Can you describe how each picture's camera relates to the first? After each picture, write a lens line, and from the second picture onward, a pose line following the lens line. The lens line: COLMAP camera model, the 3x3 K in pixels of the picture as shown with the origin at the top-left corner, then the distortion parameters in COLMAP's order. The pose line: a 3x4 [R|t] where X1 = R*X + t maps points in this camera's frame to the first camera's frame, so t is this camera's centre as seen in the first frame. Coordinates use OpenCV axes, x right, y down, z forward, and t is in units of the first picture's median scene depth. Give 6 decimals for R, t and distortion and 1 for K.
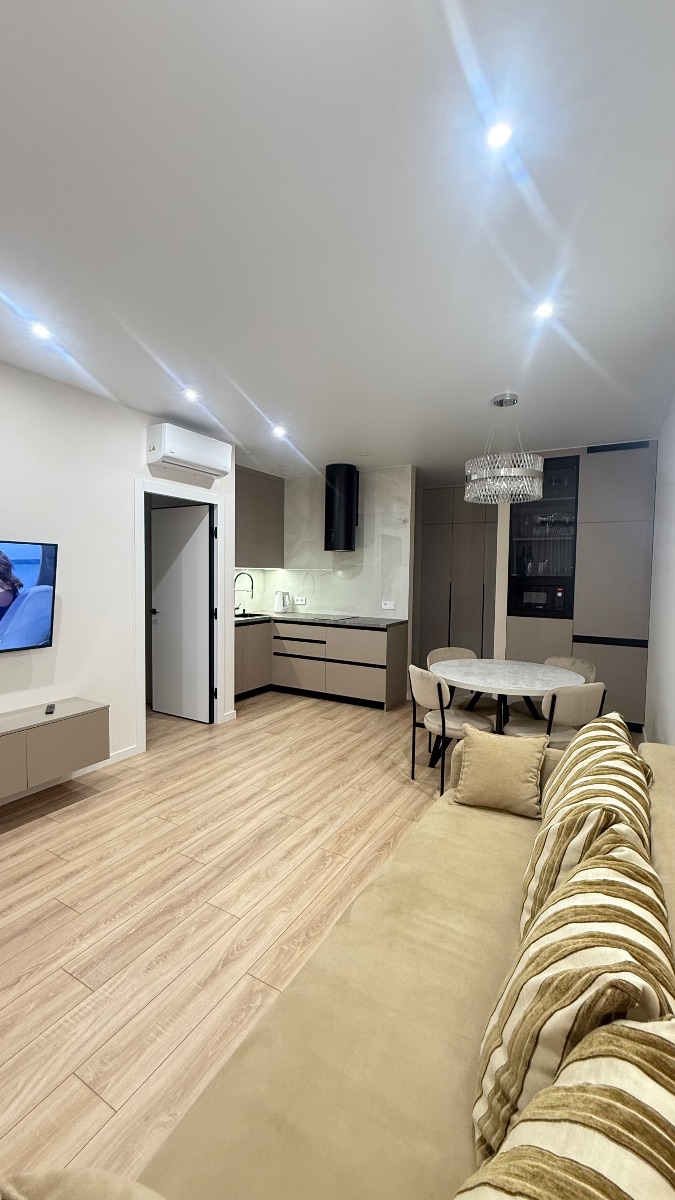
lens RADIAL K [[481.5, 0, 337.5], [0, 481.5, 600.0], [0, 0, 1]] dist [0.000524, 0.000169]
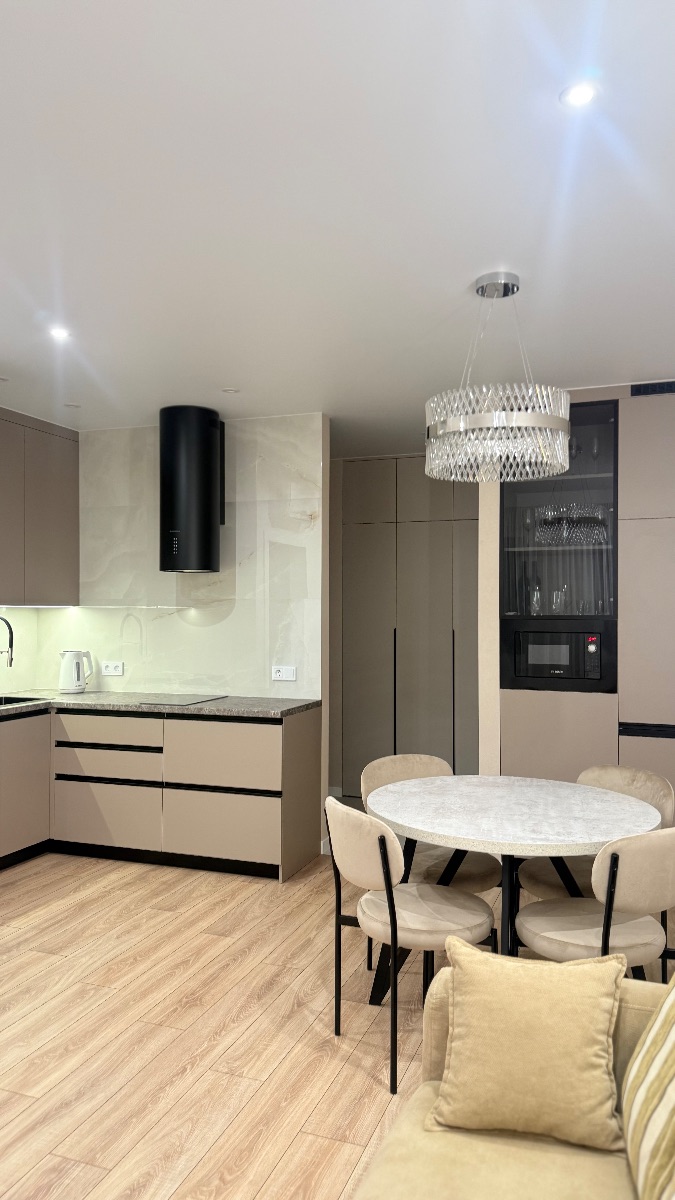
lens RADIAL K [[838.6, 0, 332.3], [0, 838.6, 605.7], [0, 0, 1]] dist [0.151579, -0.243710]
pose [[0.986556, -0.009909, 0.163121, 0.009626], [0.019979, 0.997986, -0.060209, -0.007910], [-0.162196, 0.062659, 0.984767, 0.089499]]
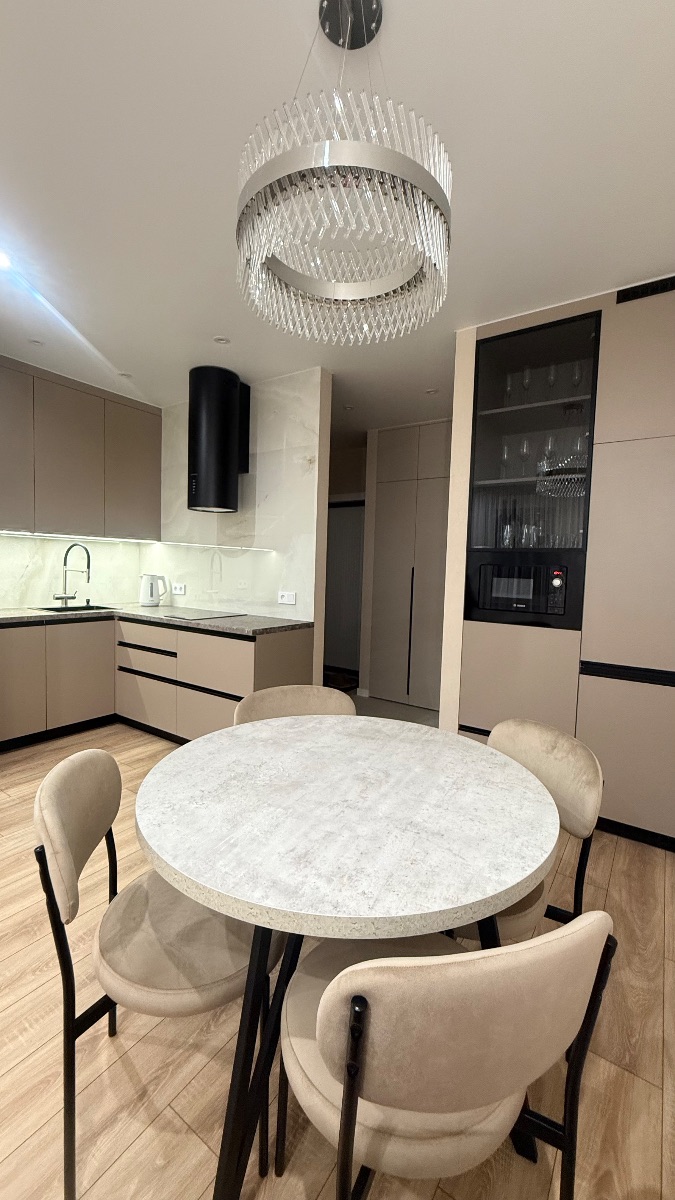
lens RADIAL K [[481.5, 0, 337.5], [0, 481.5, 600.0], [0, 0, 1]] dist [0.000524, 0.000169]
pose [[0.996571, 0.022879, -0.079515, 0.266936], [-0.022227, 0.999712, 0.009077, 0.007981], [0.079700, -0.007279, 0.996792, 0.459788]]
